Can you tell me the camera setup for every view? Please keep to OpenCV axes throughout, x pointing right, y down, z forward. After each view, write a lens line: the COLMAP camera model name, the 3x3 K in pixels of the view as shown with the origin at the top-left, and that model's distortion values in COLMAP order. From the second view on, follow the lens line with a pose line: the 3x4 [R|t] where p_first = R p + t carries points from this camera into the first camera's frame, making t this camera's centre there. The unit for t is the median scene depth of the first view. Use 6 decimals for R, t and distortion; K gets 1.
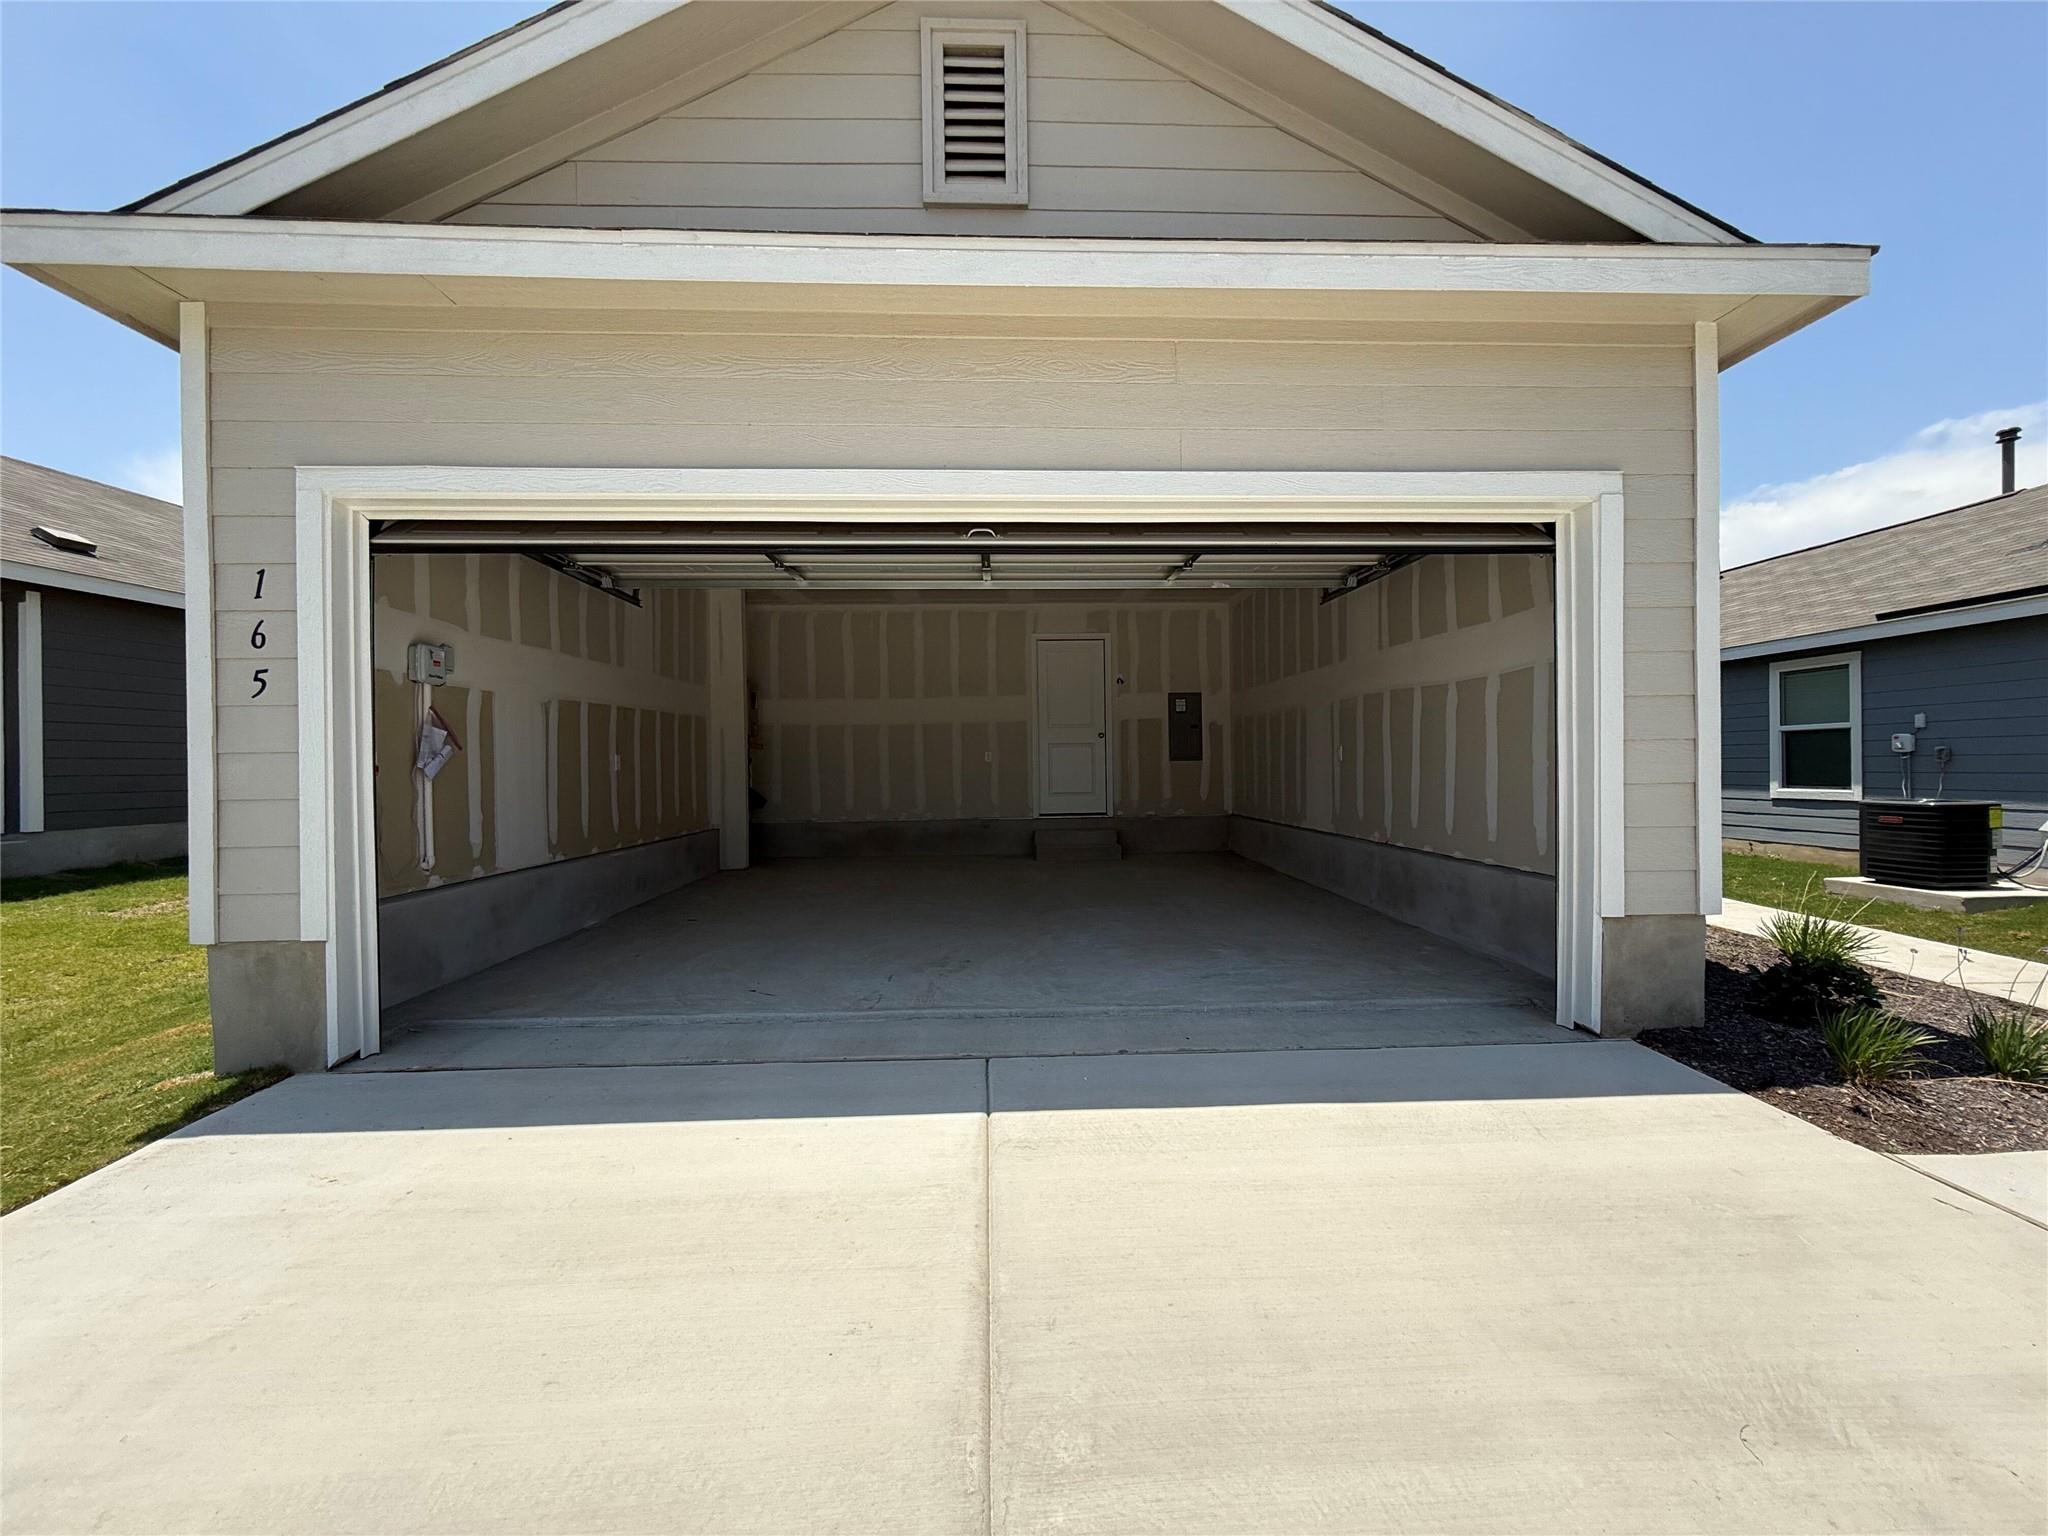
lens RADIAL K [[816.7, 0, 1020.2], [0, 816.7, 764.4], [0, 0, 1]] dist [-0.000053, 0.000042]
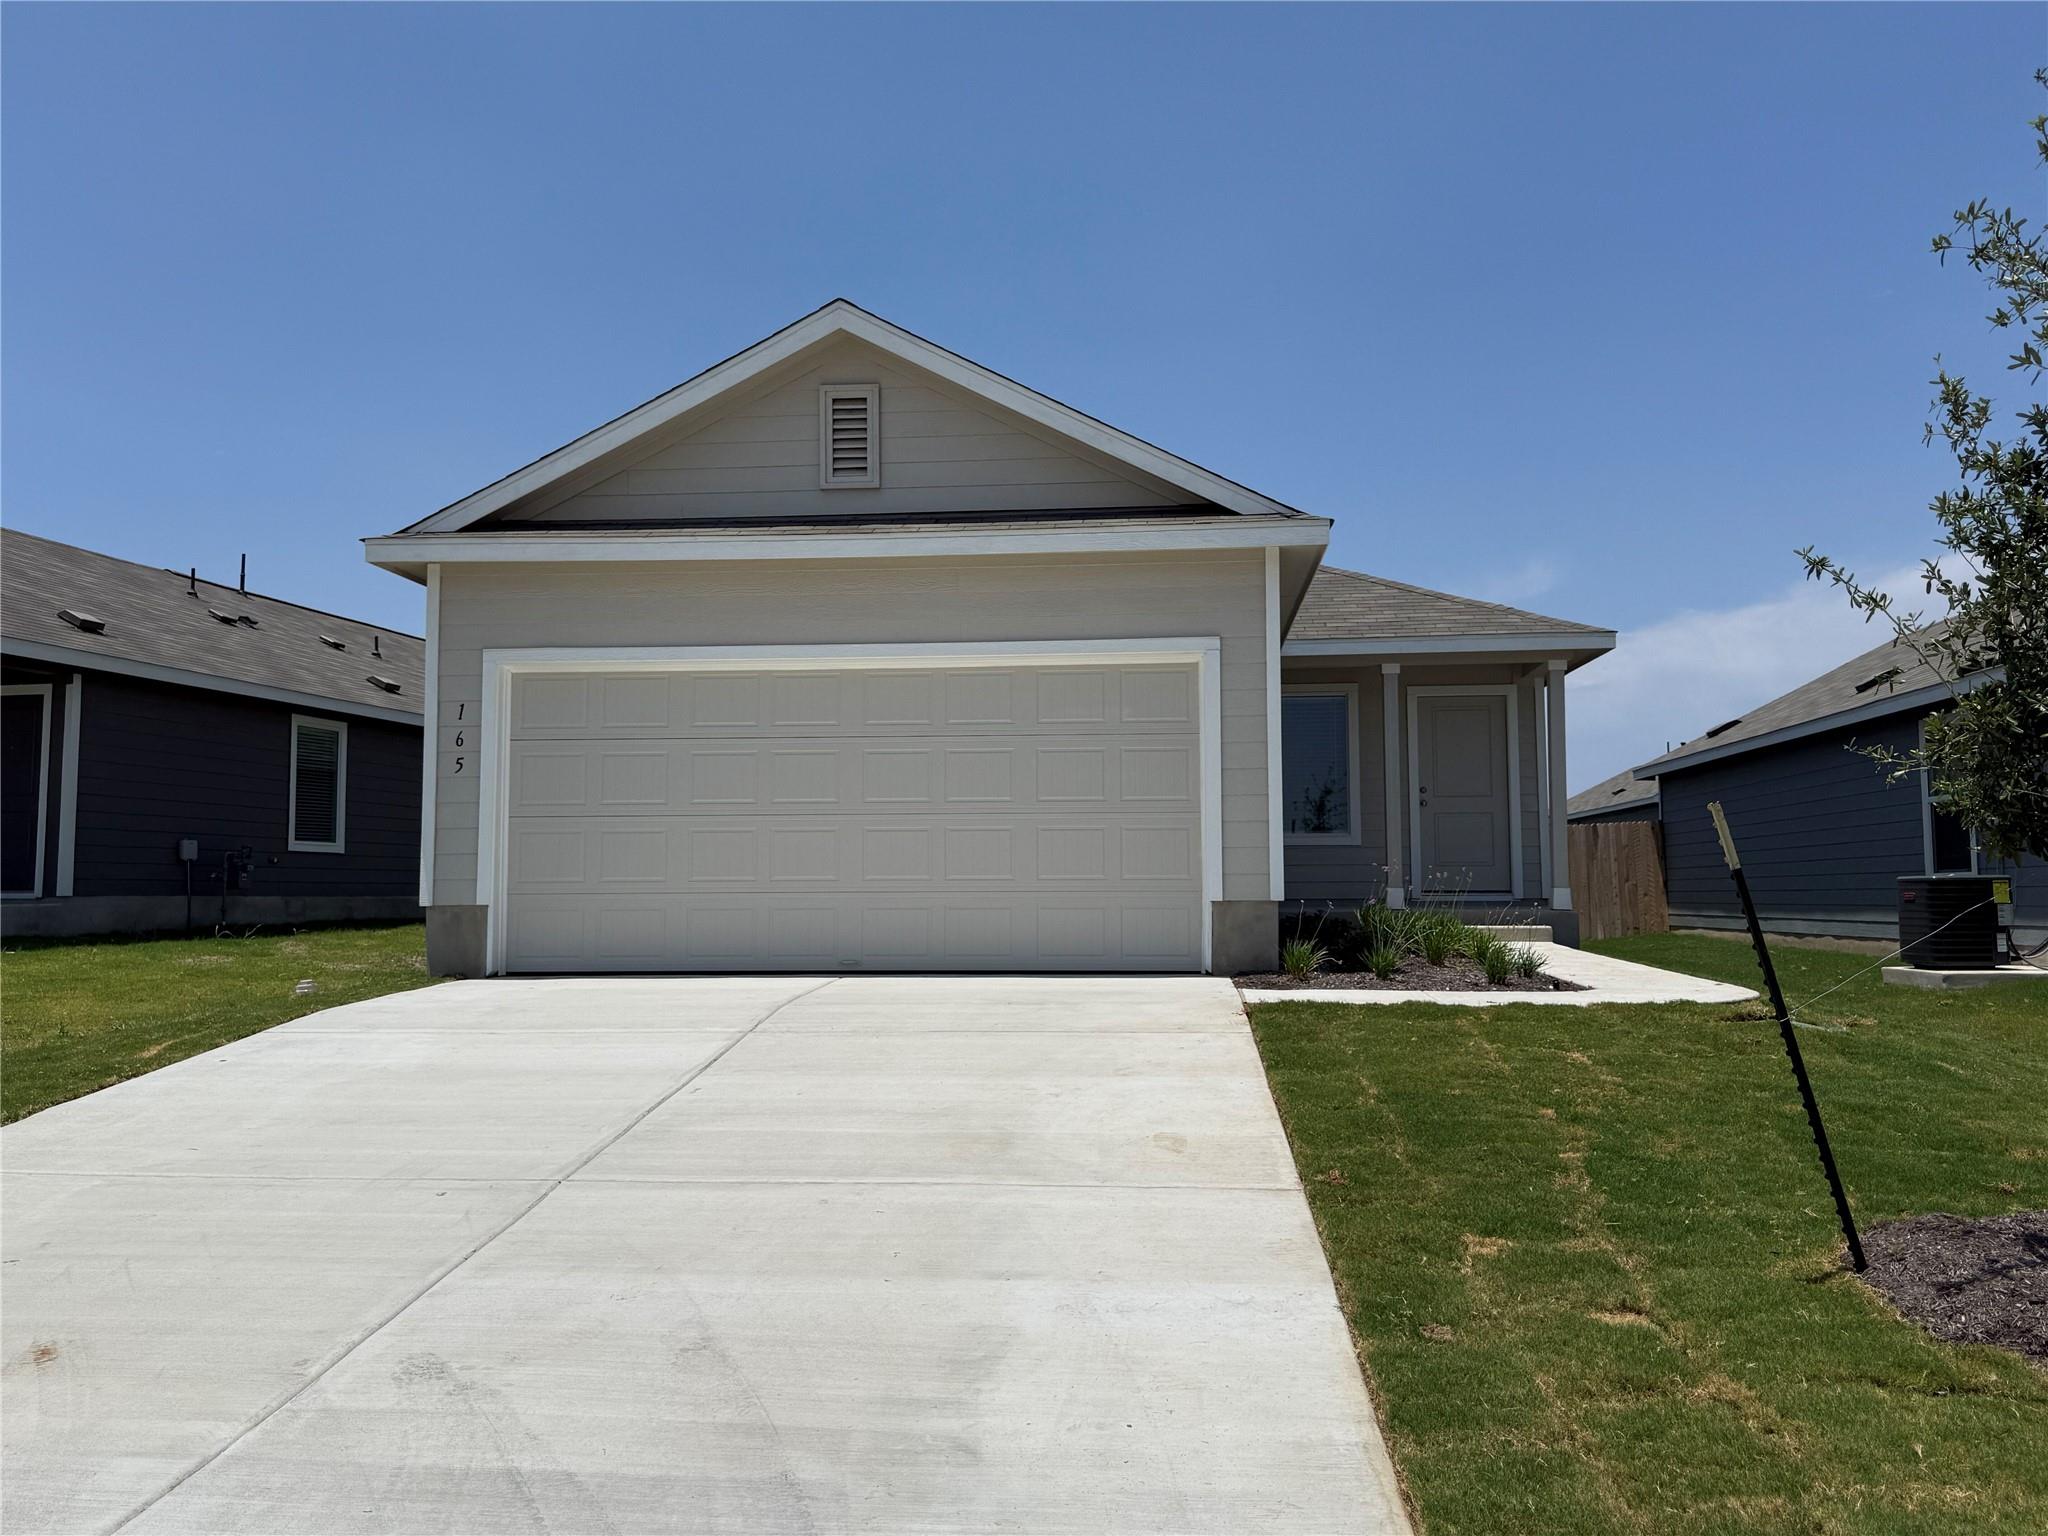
lens RADIAL K [[1622.0, 0, 1025.5], [0, 1622.0, 763.7], [0, 0, 1]] dist [0.010543, 0.001949]
pose [[0.991863, -0.004231, -0.127241, 0.749295], [-0.005837, 0.996885, -0.078649, 0.166601], [0.127178, 0.078752, 0.988749, -2.303202]]
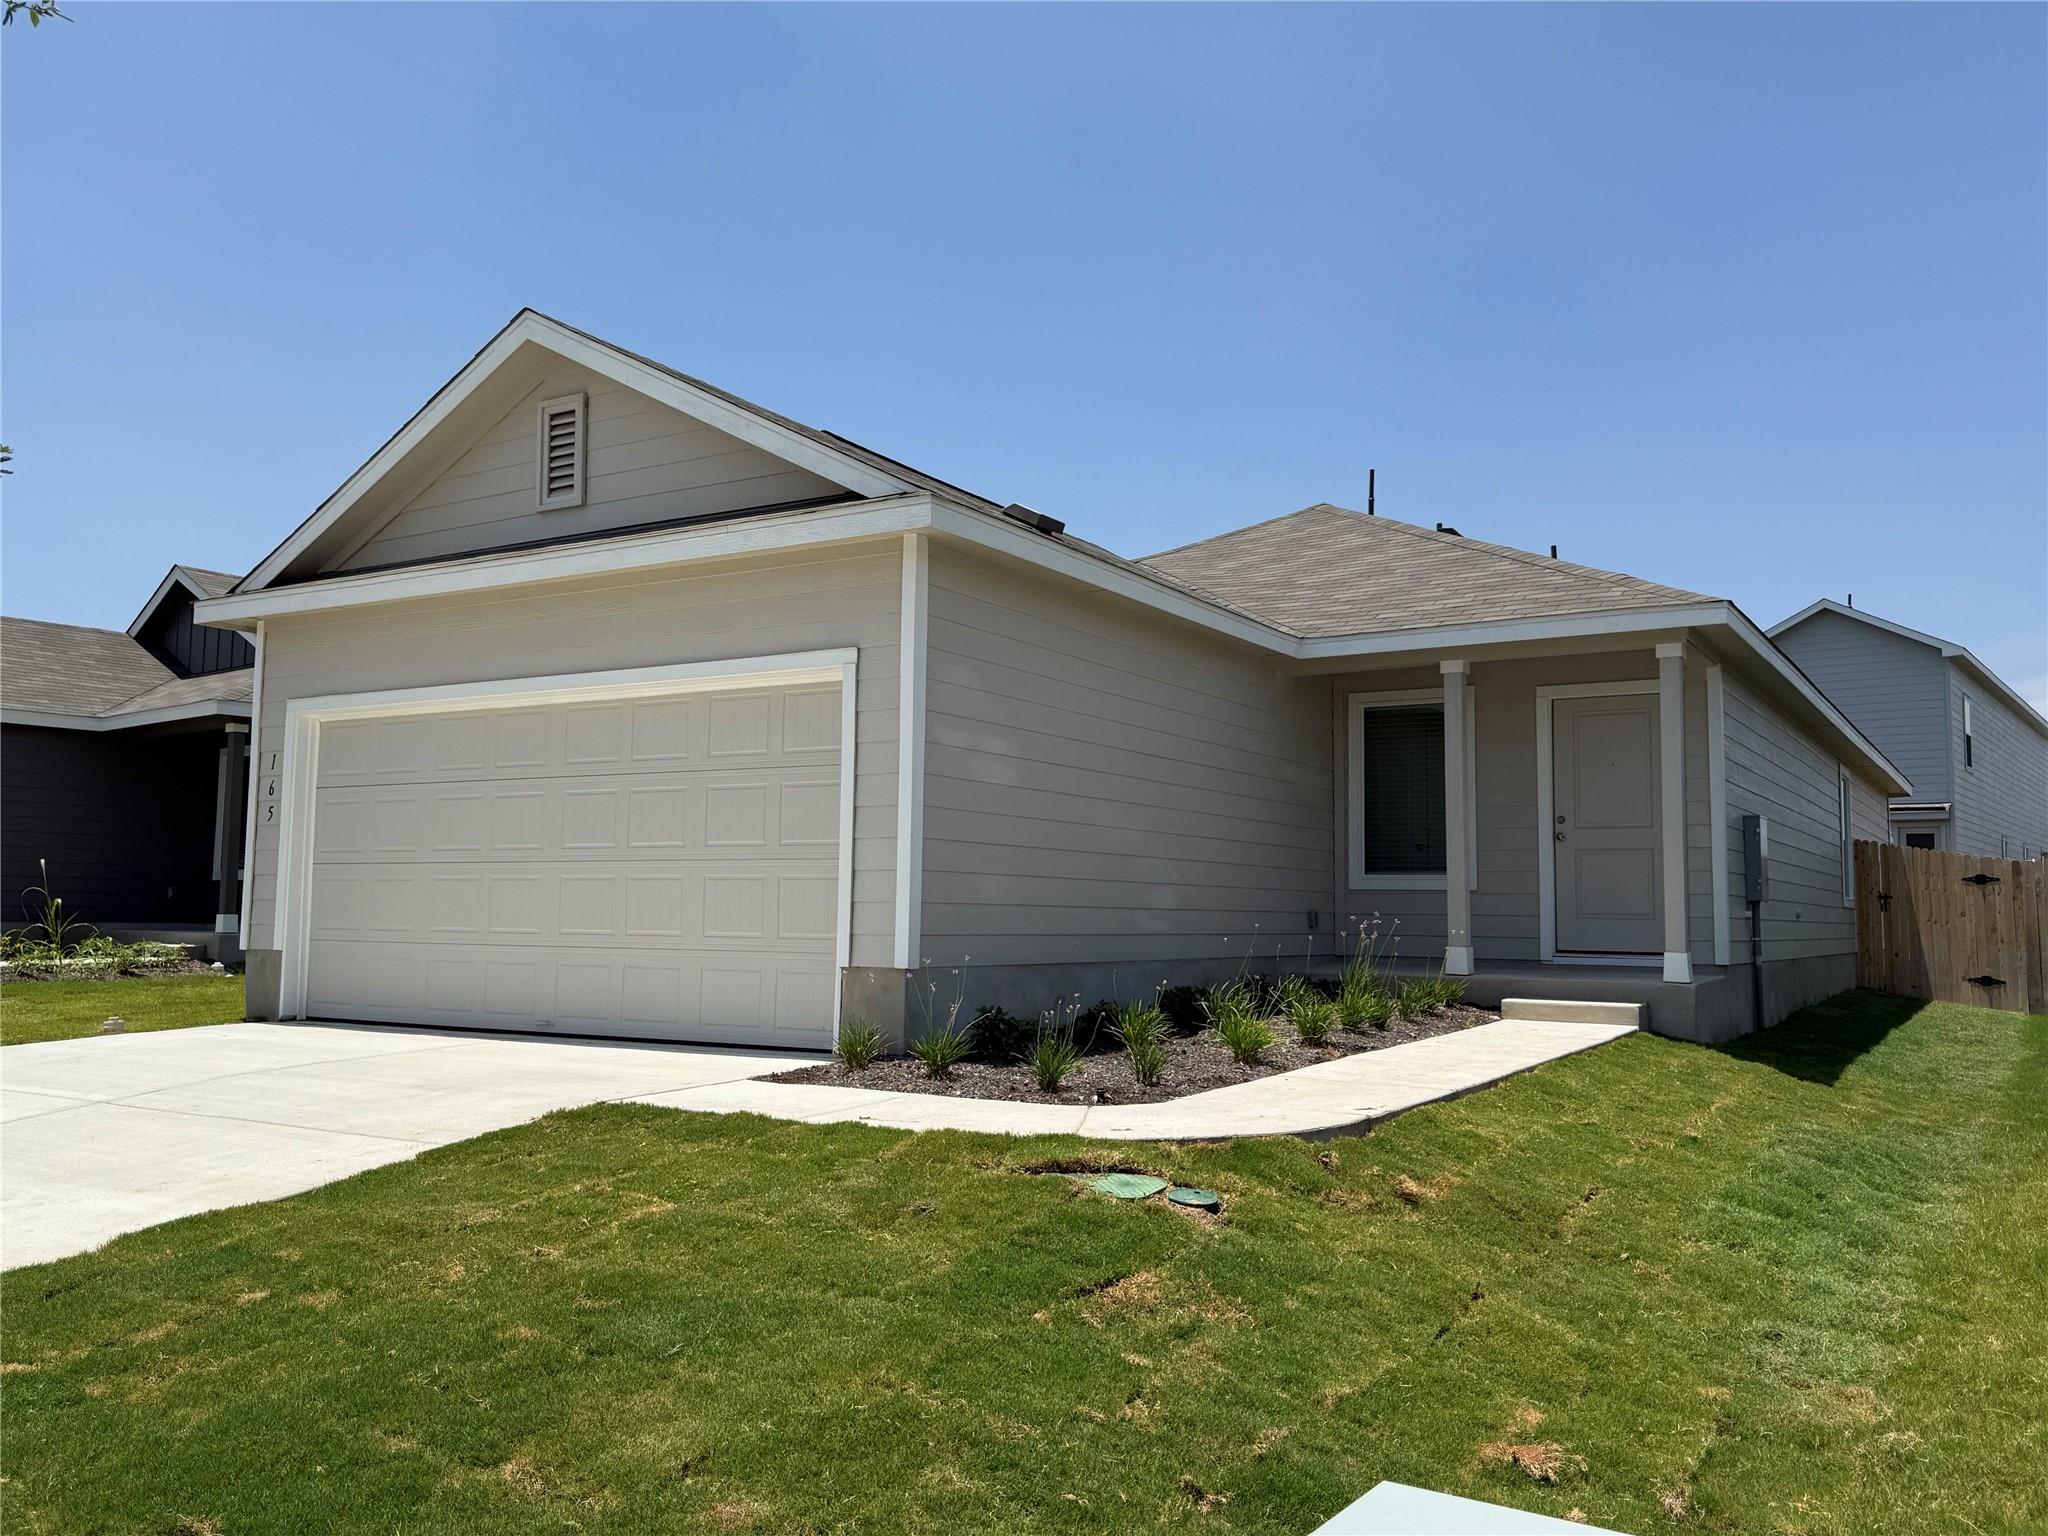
lens RADIAL K [[1648.9, 0, 1024.6], [0, 1648.9, 775.0], [0, 0, 1]] dist [0.001179, -0.001851]
pose [[0.834765, -0.028754, -0.549855, 2.470478], [-0.019232, 0.996503, -0.081309, 0.082590], [0.550270, 0.078449, 0.831293, -1.148430]]
